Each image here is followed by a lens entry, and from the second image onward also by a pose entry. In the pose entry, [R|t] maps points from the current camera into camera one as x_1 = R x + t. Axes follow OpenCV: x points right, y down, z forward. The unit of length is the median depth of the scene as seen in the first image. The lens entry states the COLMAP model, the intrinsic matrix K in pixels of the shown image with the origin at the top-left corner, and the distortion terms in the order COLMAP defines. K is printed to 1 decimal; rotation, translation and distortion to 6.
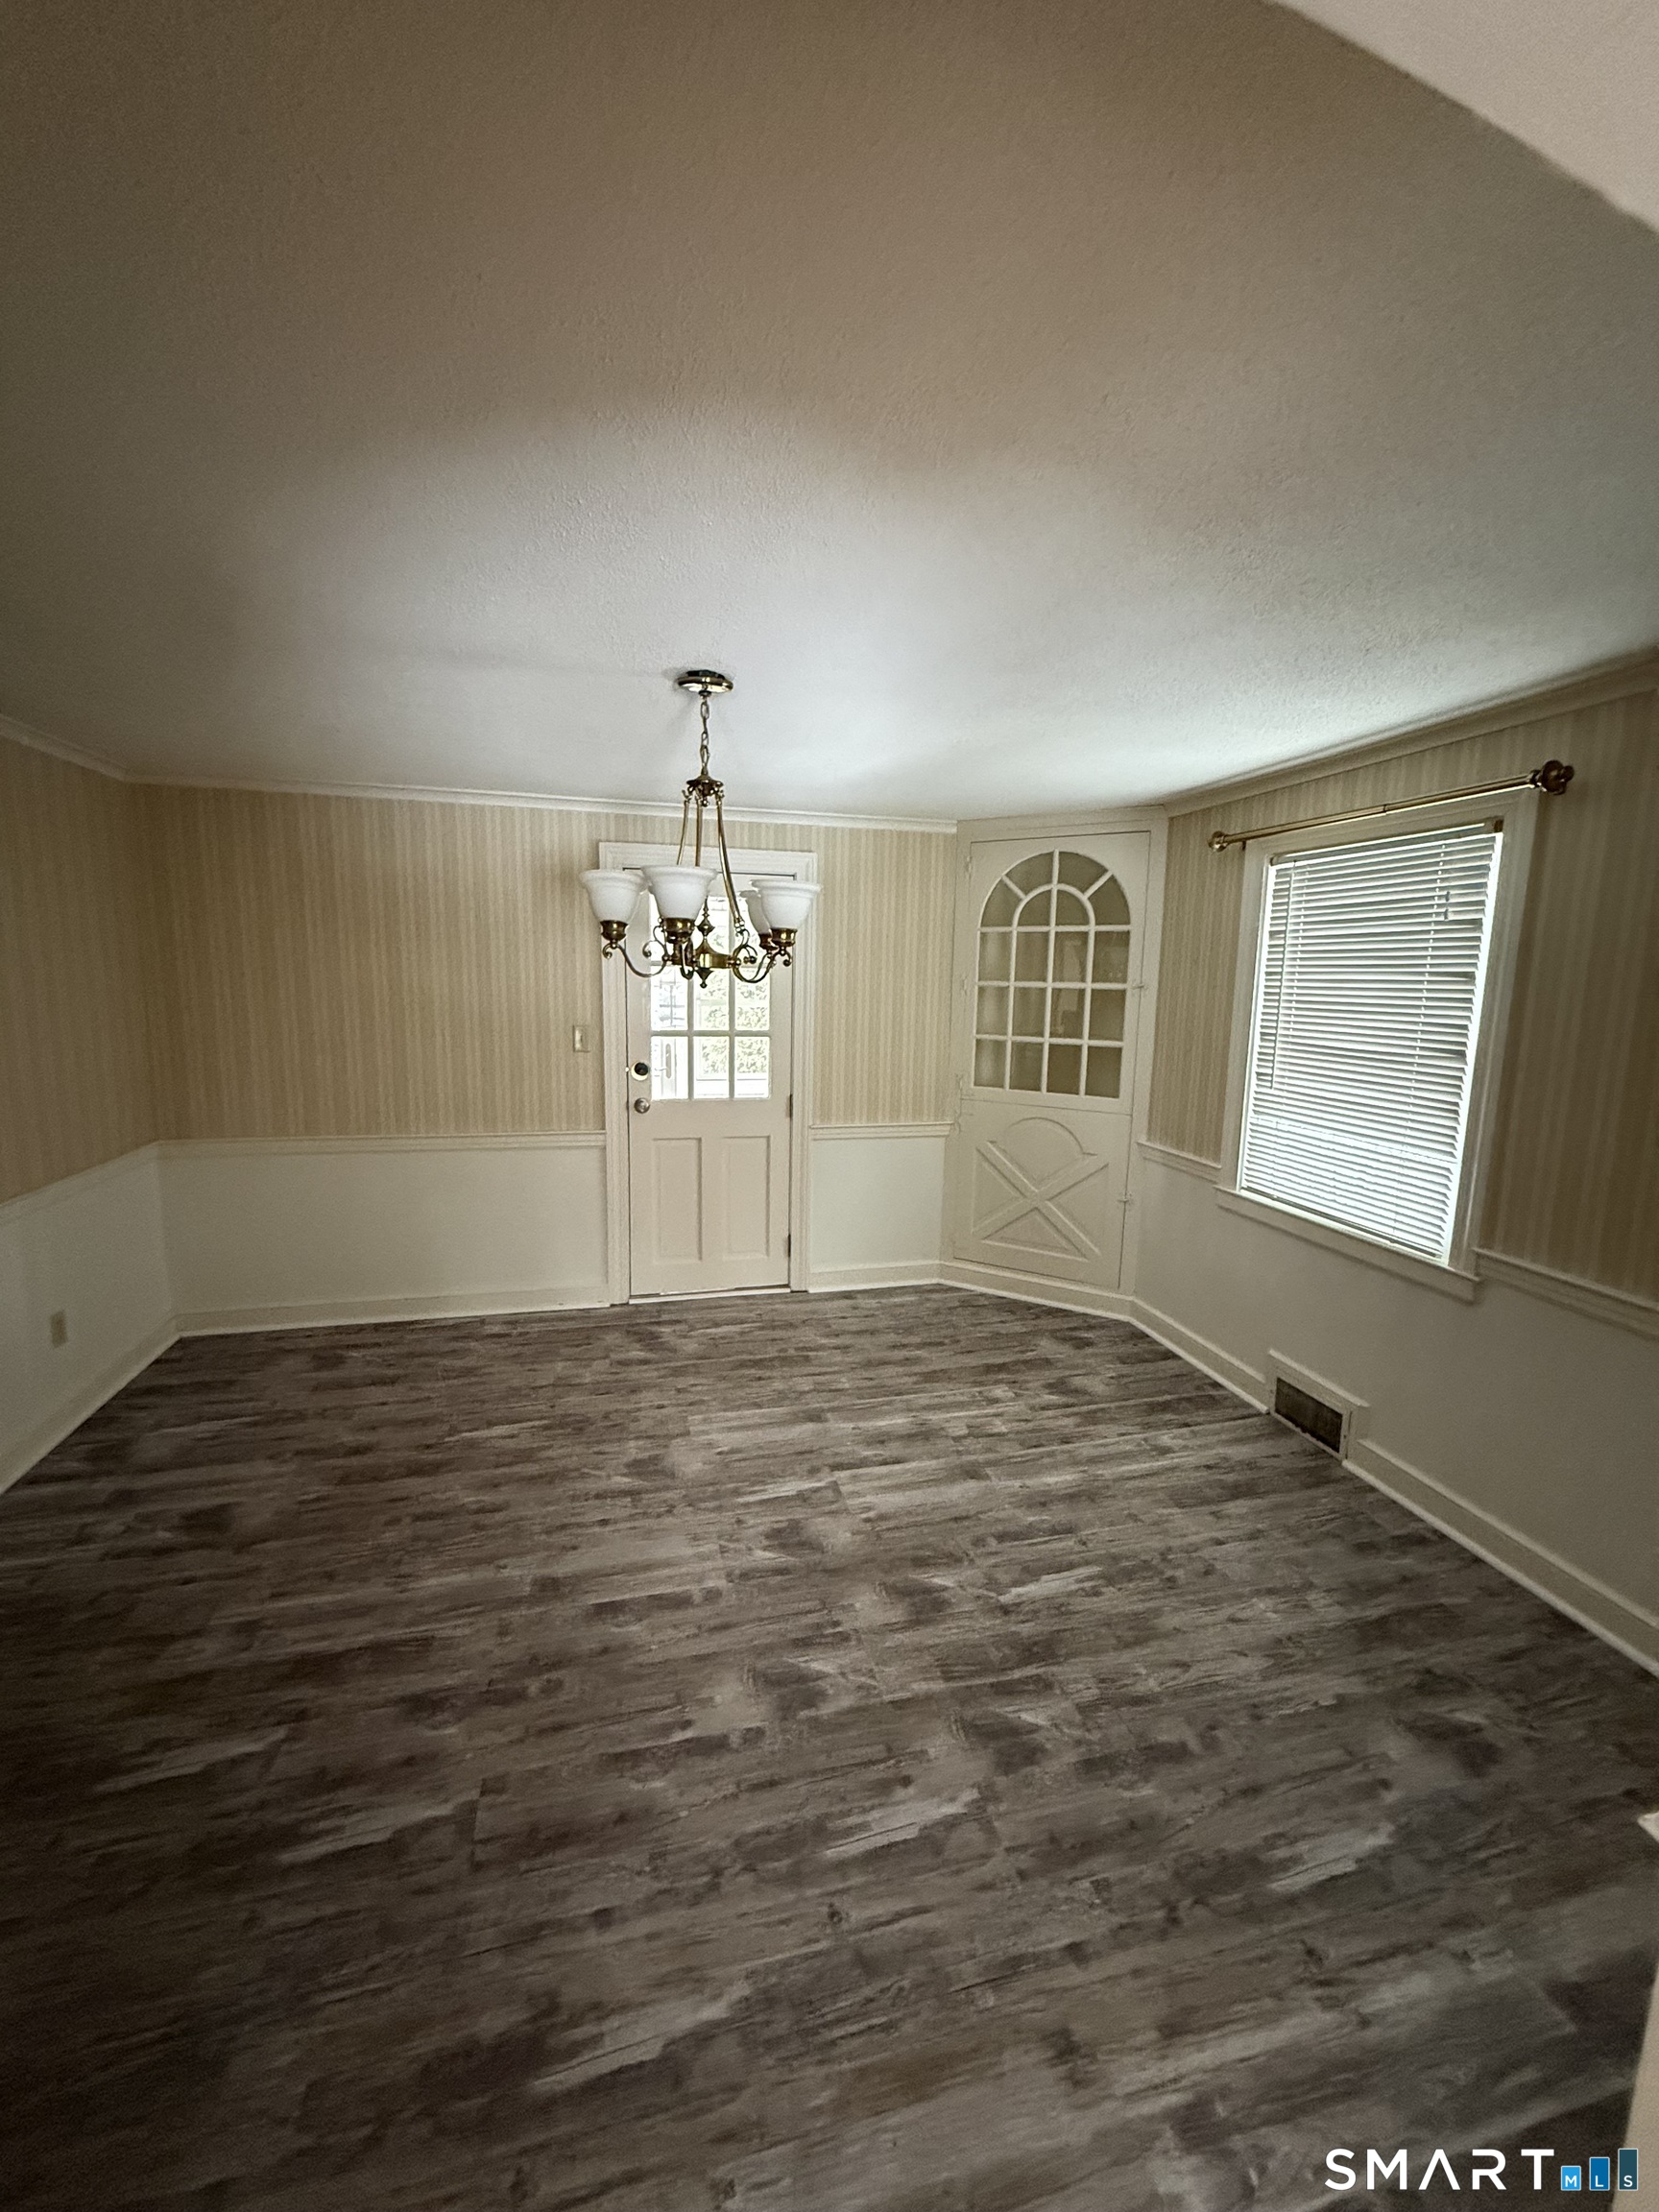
lens RADIAL K [[881.9, 0, 827.8], [0, 881.9, 1108.9], [0, 0, 1]] dist [0.000525, -0.000009]
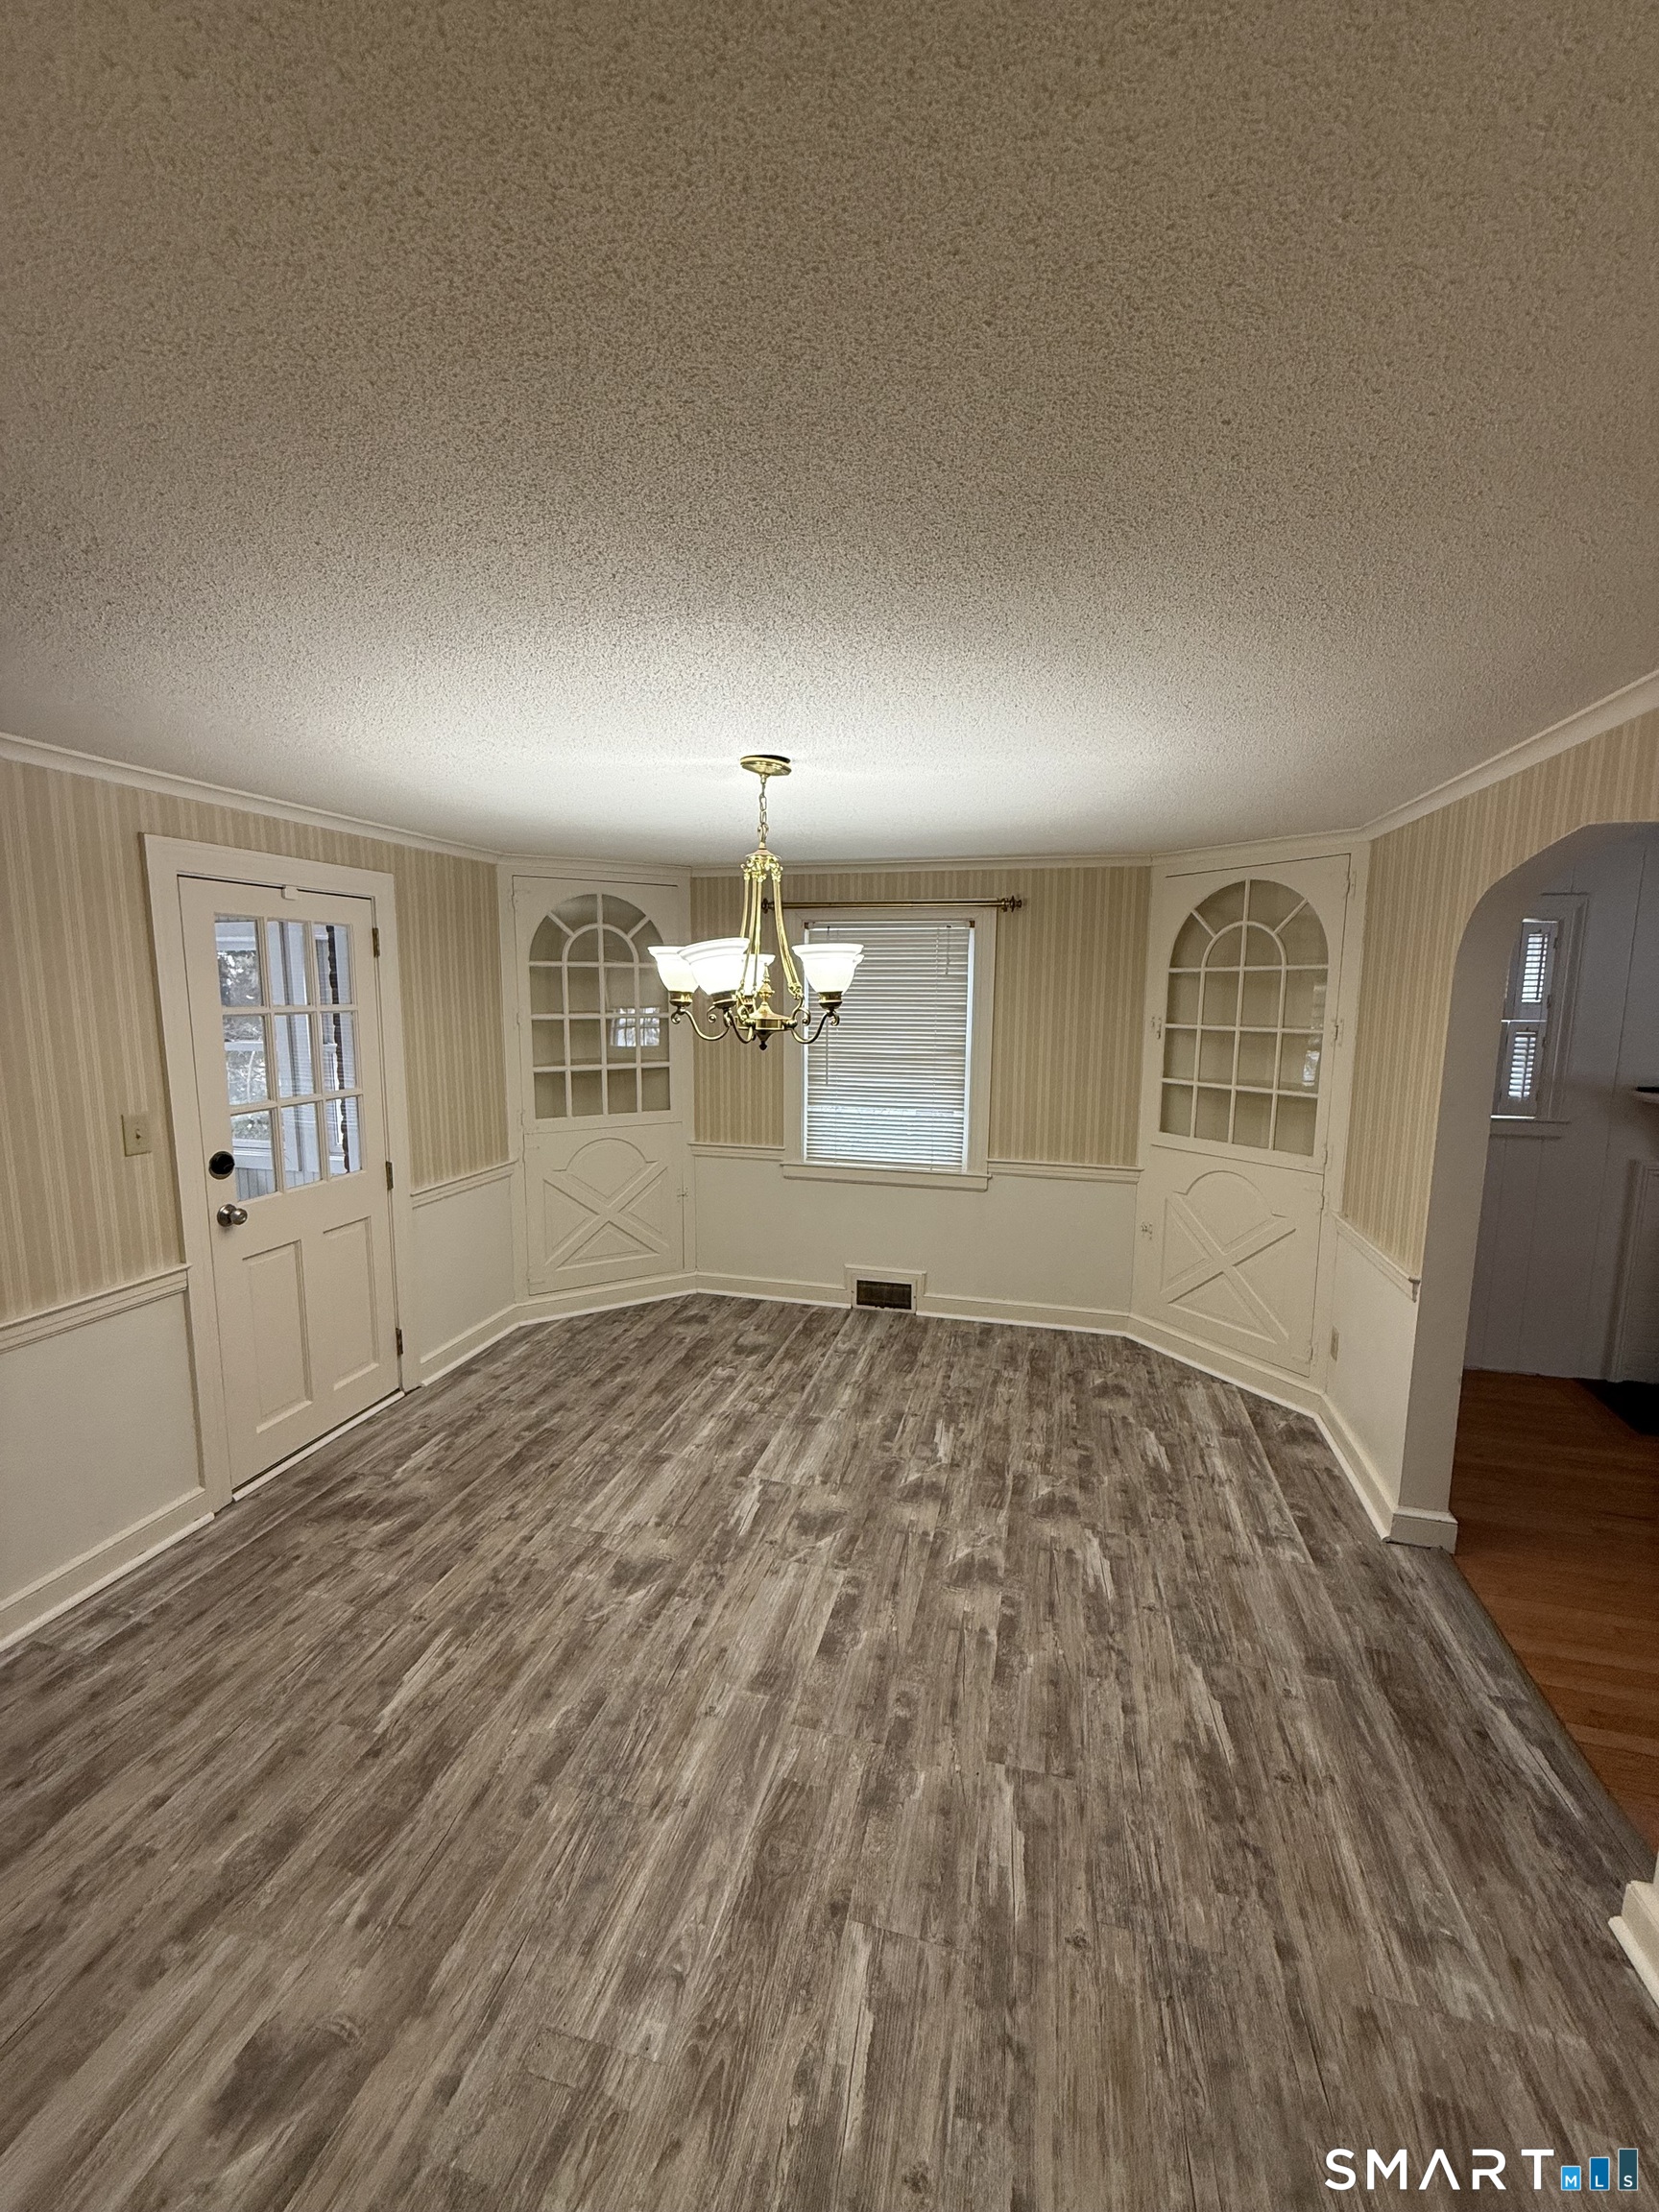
lens RADIAL K [[881.9, 0, 834.1], [0, 881.9, 1100.4], [0, 0, 1]] dist [0.000525, -0.000009]
pose [[0.477222, -0.130275, 0.869073, -0.843122], [0.135168, 0.988064, 0.073889, -0.117400], [-0.868325, 0.082209, 0.489135, 0.337976]]
